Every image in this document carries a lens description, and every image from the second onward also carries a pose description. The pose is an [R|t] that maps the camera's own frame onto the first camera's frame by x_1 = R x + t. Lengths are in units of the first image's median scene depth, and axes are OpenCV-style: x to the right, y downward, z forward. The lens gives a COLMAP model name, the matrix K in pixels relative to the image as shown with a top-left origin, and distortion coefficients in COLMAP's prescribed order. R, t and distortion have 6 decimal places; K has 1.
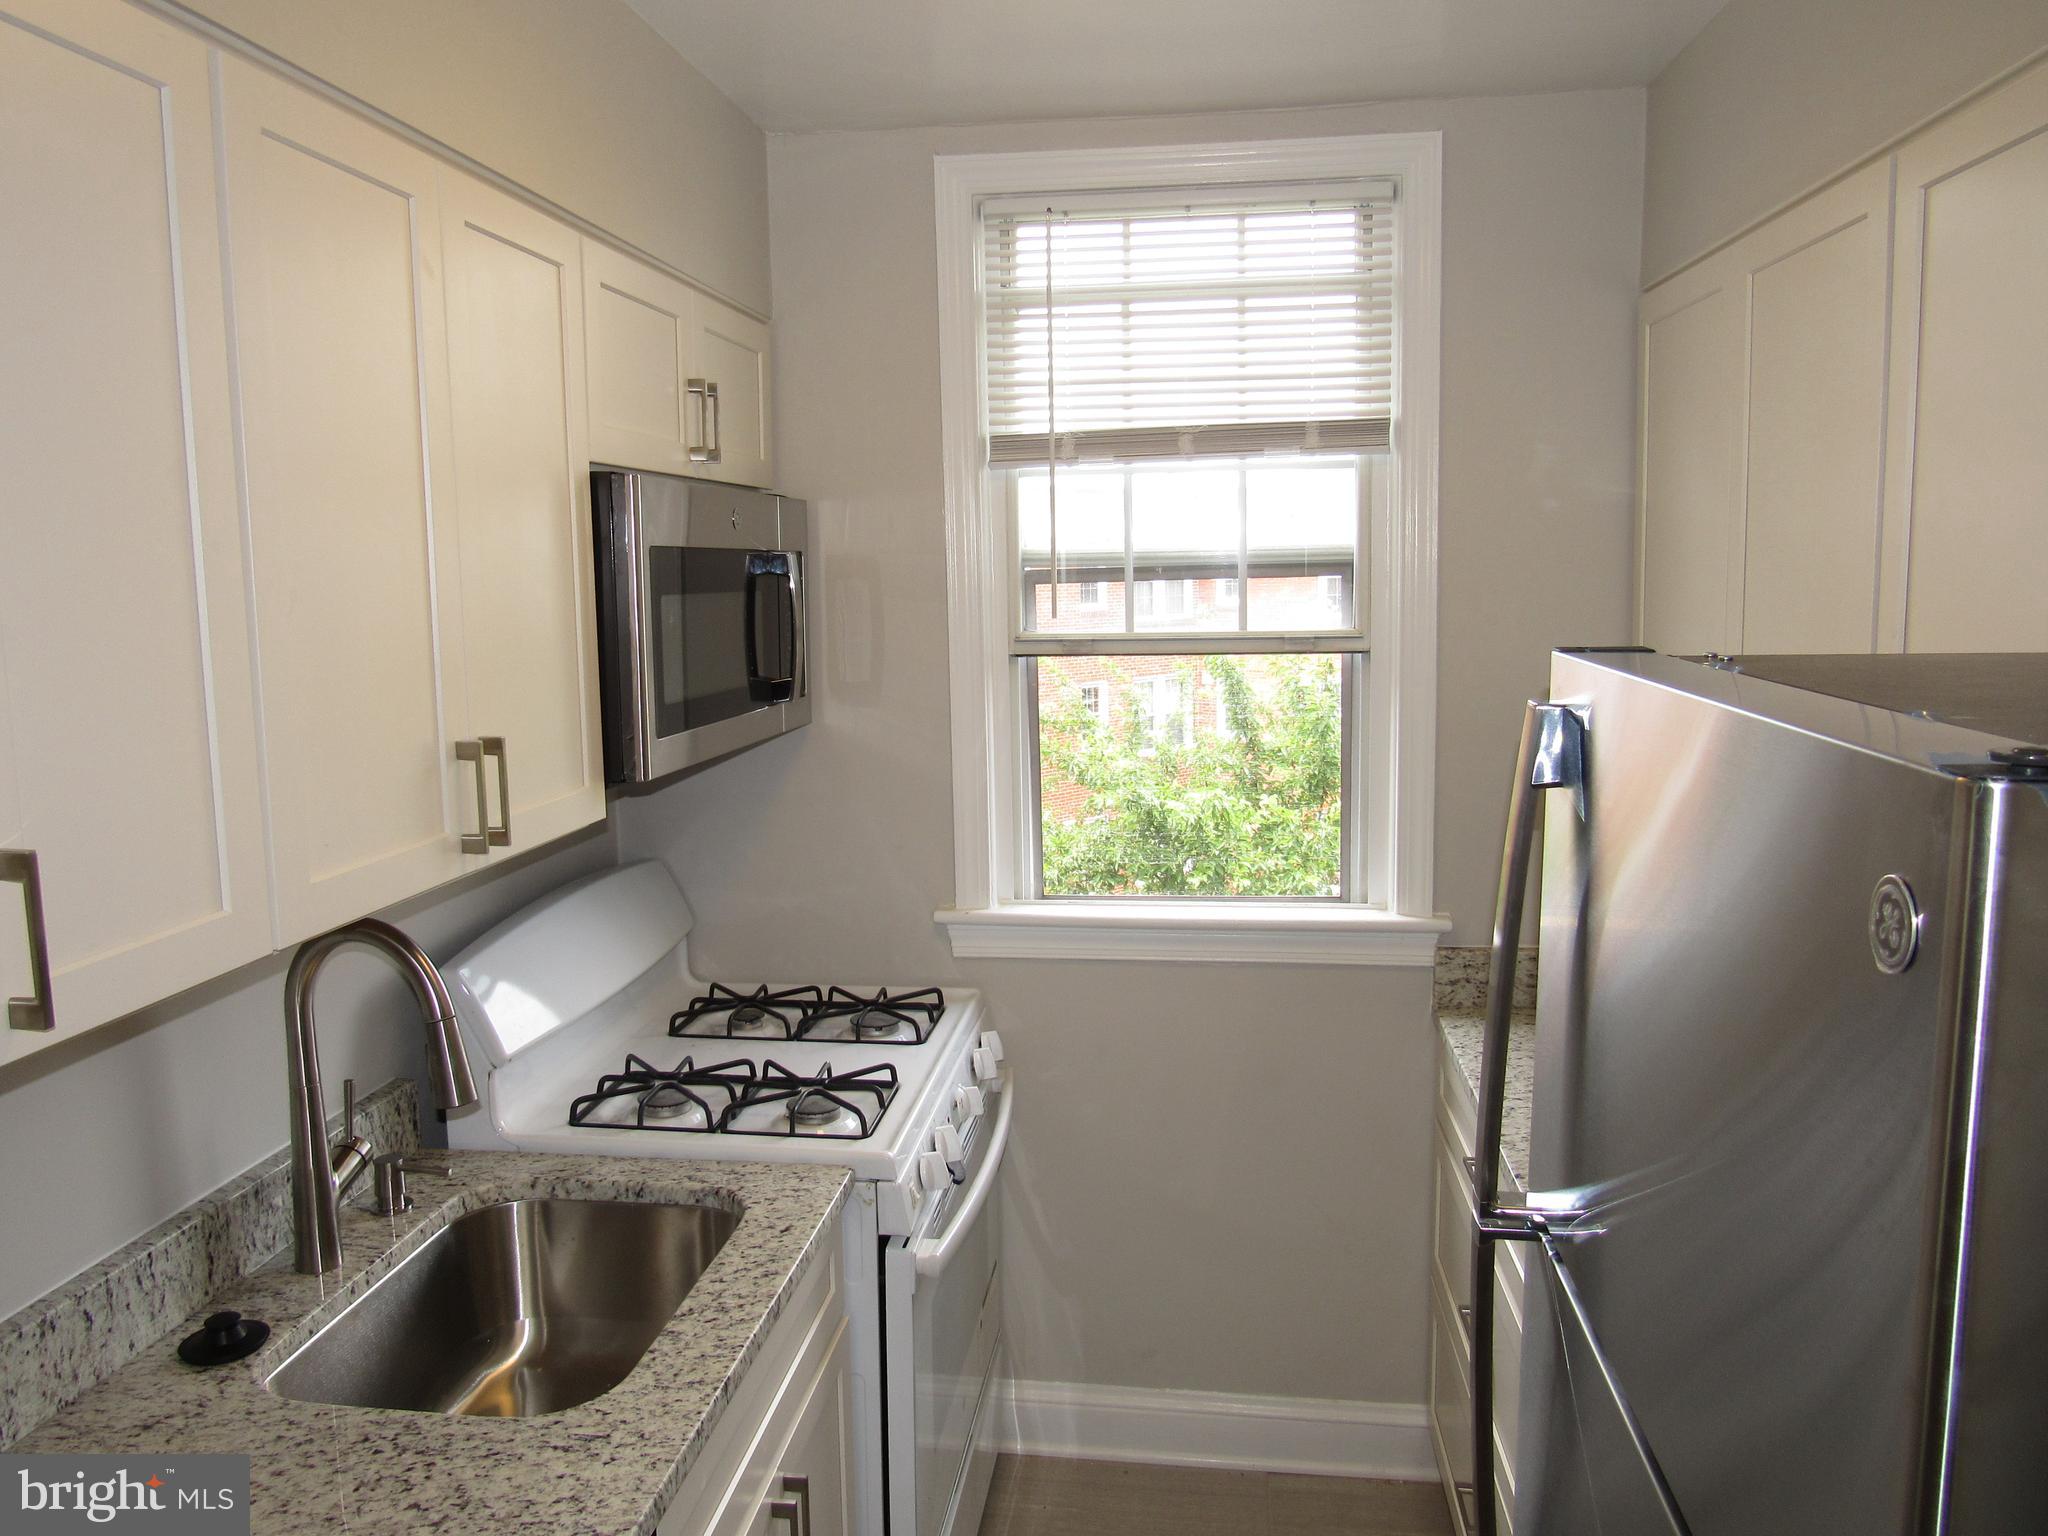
lens RADIAL K [[1468.8, 0, 1018.6], [0, 1468.8, 815.4], [0, 0, 1]] dist [-0.018063, 0.012370]
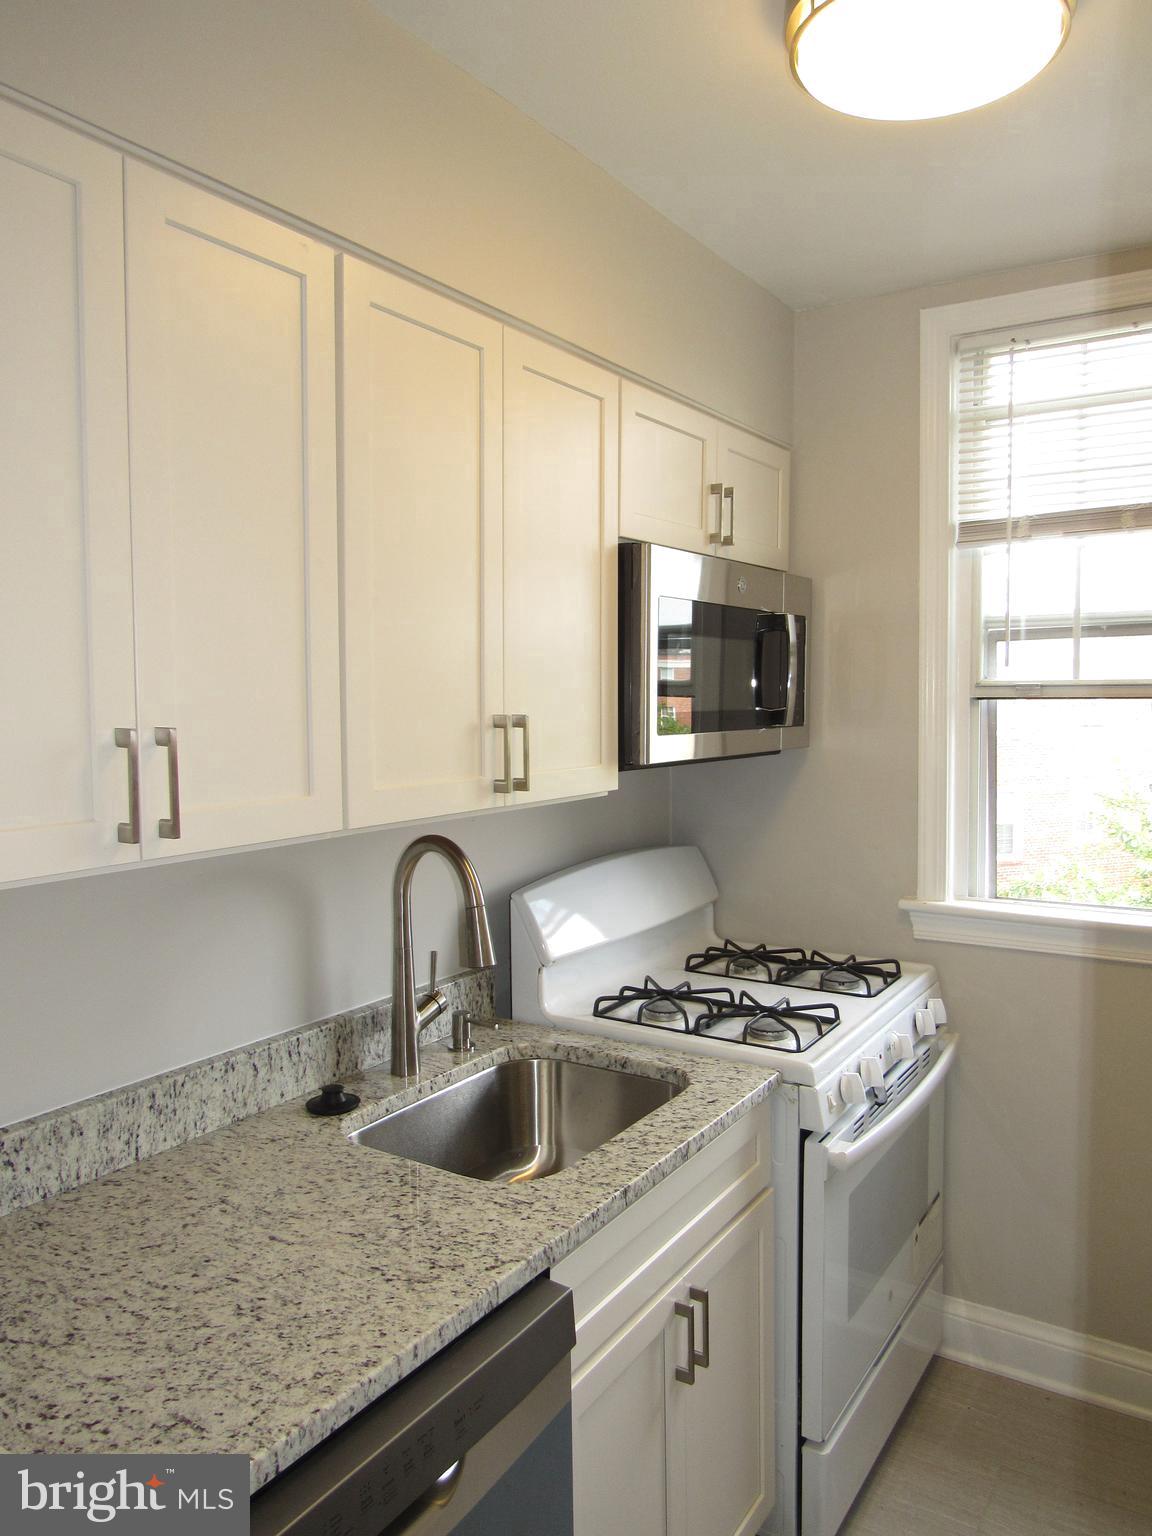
lens RADIAL K [[1101.6, 0, 588.3], [0, 1101.6, 808.8], [0, 0, 1]] dist [-0.018063, 0.012370]
pose [[0.907280, 0.049408, -0.417615, 0.110482], [-0.072139, 0.996639, -0.038812, 0.052050], [0.414294, 0.065339, 0.907795, 0.029548]]
